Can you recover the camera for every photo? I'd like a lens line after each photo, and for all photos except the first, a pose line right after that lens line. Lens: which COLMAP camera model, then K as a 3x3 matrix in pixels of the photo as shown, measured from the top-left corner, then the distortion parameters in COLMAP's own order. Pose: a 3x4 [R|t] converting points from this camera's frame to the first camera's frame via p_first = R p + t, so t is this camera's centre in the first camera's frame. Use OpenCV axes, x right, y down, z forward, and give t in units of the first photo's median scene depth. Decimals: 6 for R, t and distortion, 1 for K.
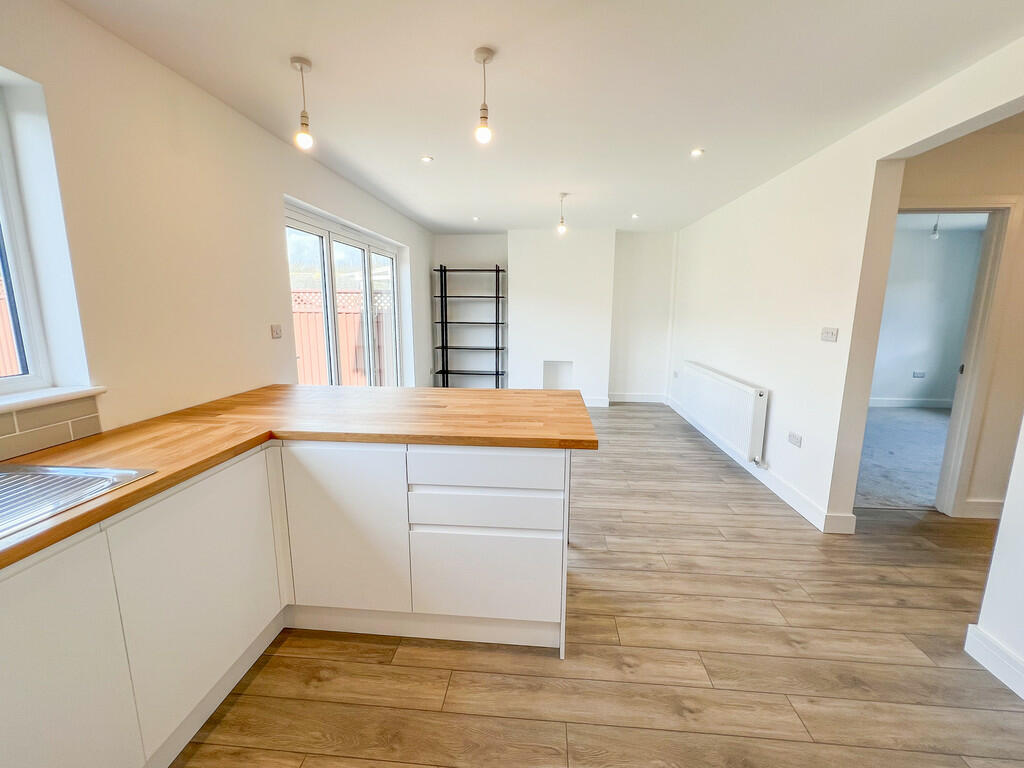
lens RADIAL K [[427.3, 0, 506.9], [0, 427.3, 381.0], [0, 0, 1]] dist [0.019488, -0.000380]
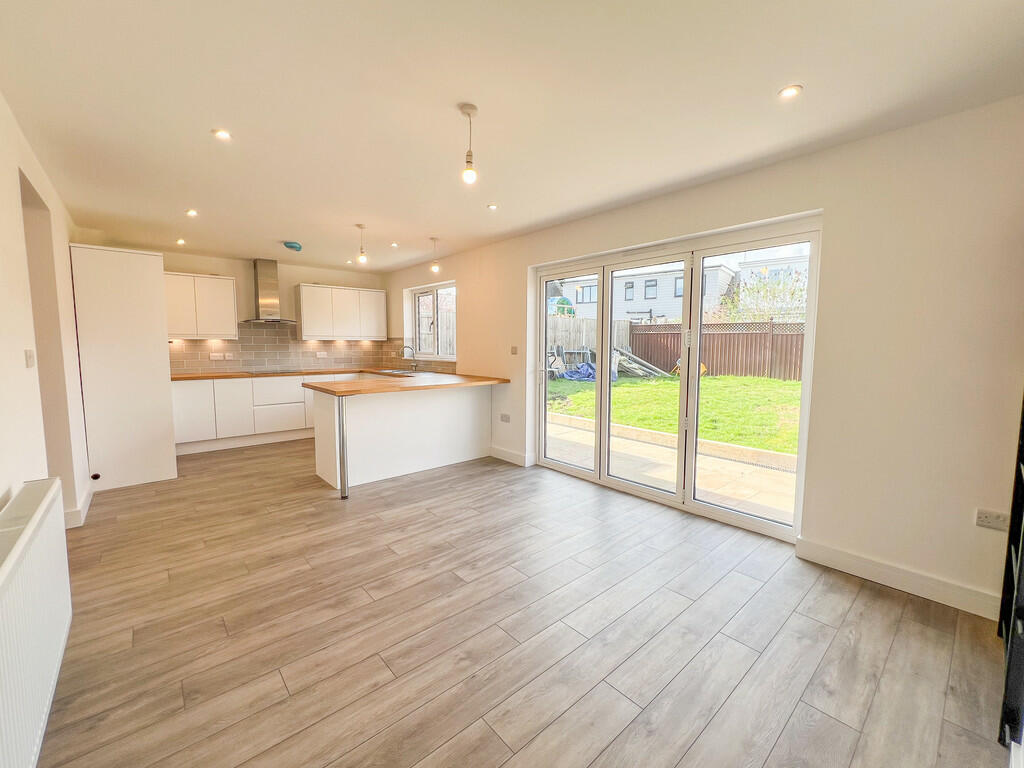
lens RADIAL K [[427.3, 0, 506.4], [0, 427.3, 383.1], [0, 0, 1]] dist [0.019488, -0.000380]
pose [[-0.695606, 0.060932, -0.715835, 0.717836], [-0.127154, 0.970224, 0.206147, -0.334087], [0.707081, 0.234418, -0.667146, 2.134899]]
